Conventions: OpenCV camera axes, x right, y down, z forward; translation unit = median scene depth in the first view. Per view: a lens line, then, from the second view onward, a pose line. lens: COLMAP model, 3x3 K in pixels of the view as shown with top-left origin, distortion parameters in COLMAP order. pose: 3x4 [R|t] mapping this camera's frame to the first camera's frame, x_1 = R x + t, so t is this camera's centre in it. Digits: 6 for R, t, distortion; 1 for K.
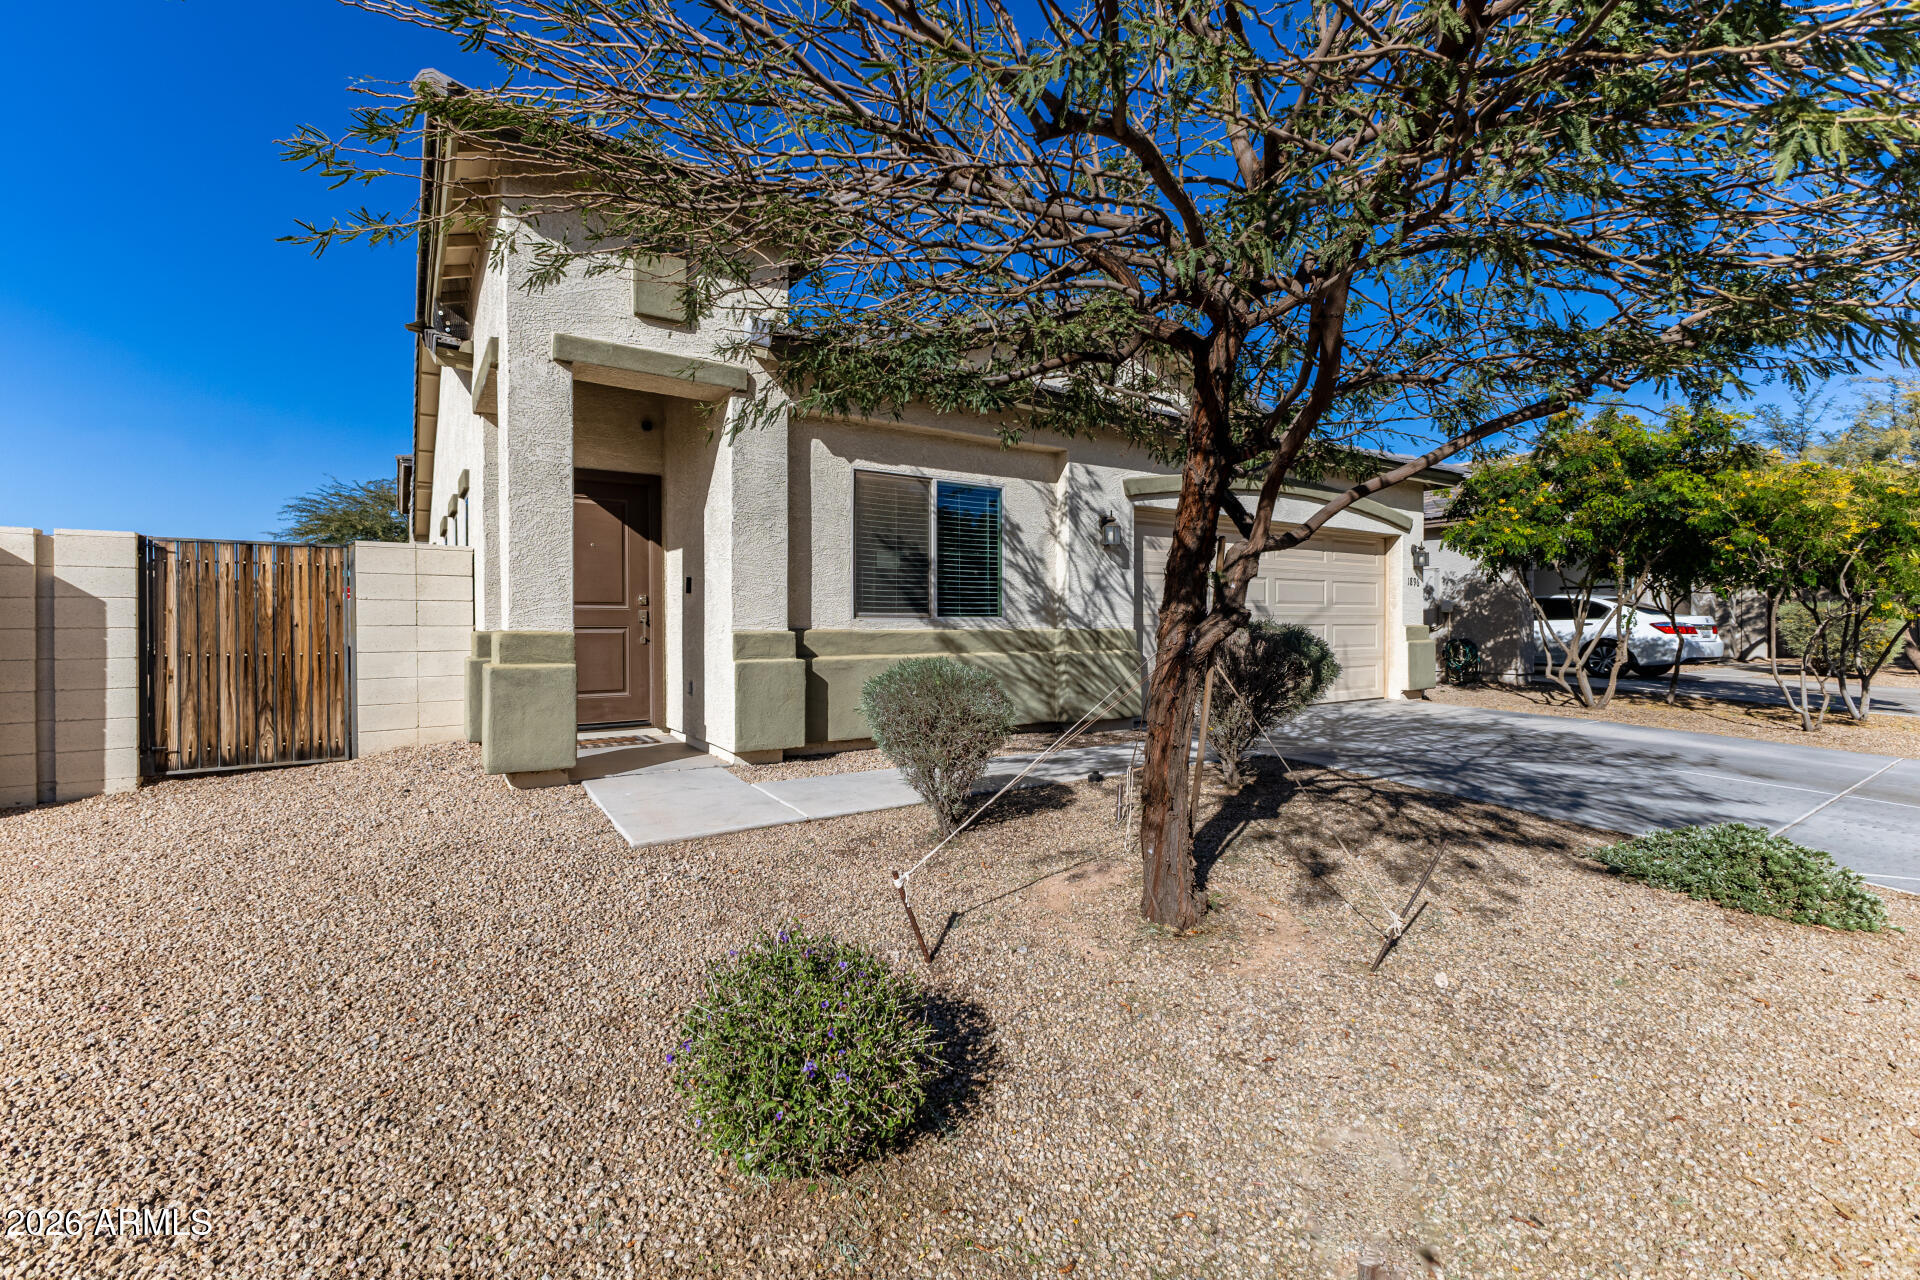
lens RADIAL K [[834.5, 0, 965.0], [0, 834.5, 631.4], [0, 0, 1]] dist [0.011197, -0.000907]
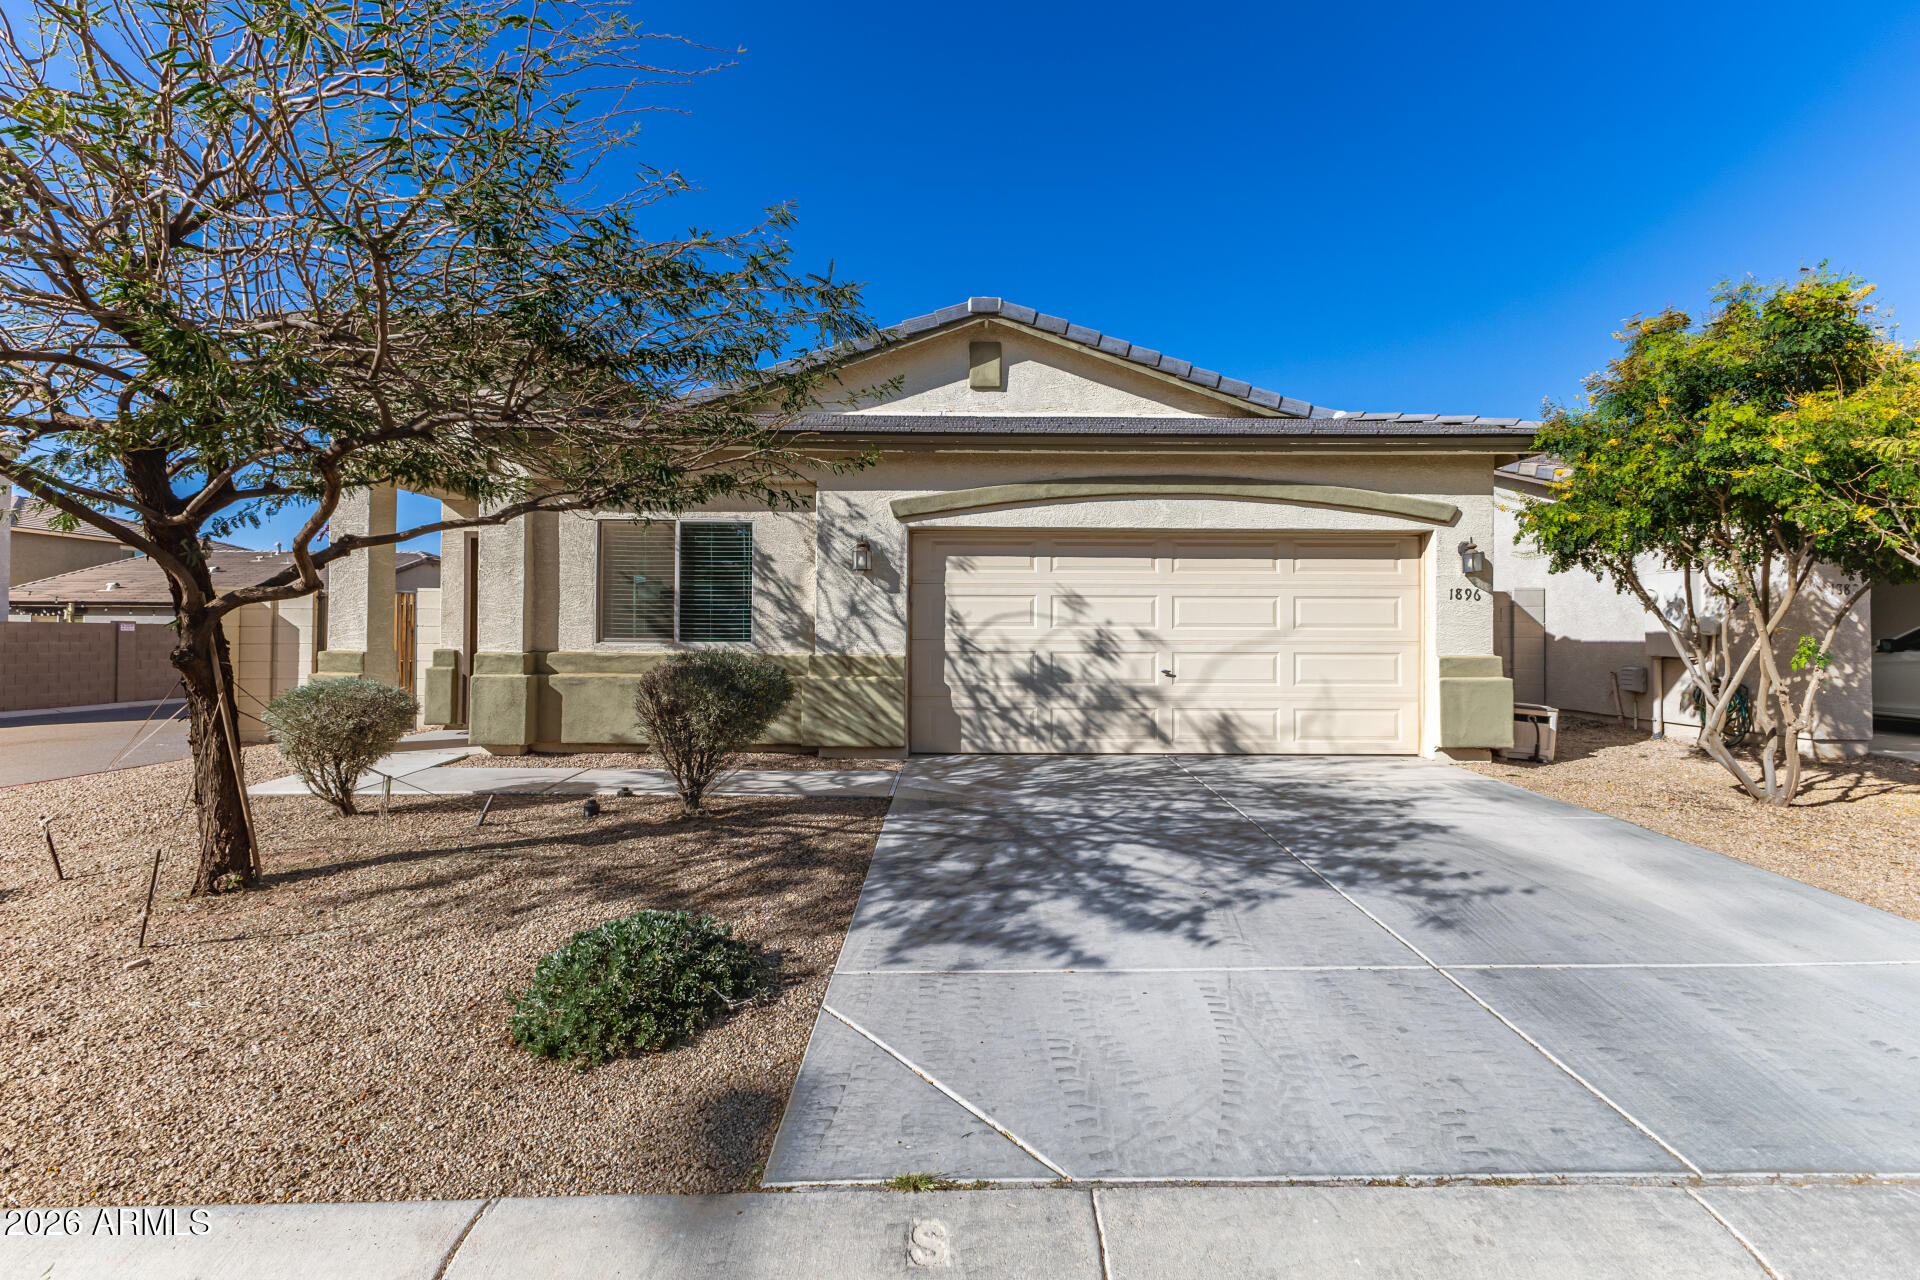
lens RADIAL K [[834.5, 0, 965.0], [0, 834.5, 631.4], [0, 0, 1]] dist [0.011197, -0.000907]
pose [[0.823926, 0.005349, -0.566672, 0.847711], [-0.012359, 0.999887, -0.008531, -0.024564], [0.566563, 0.014033, 0.823899, 0.261548]]
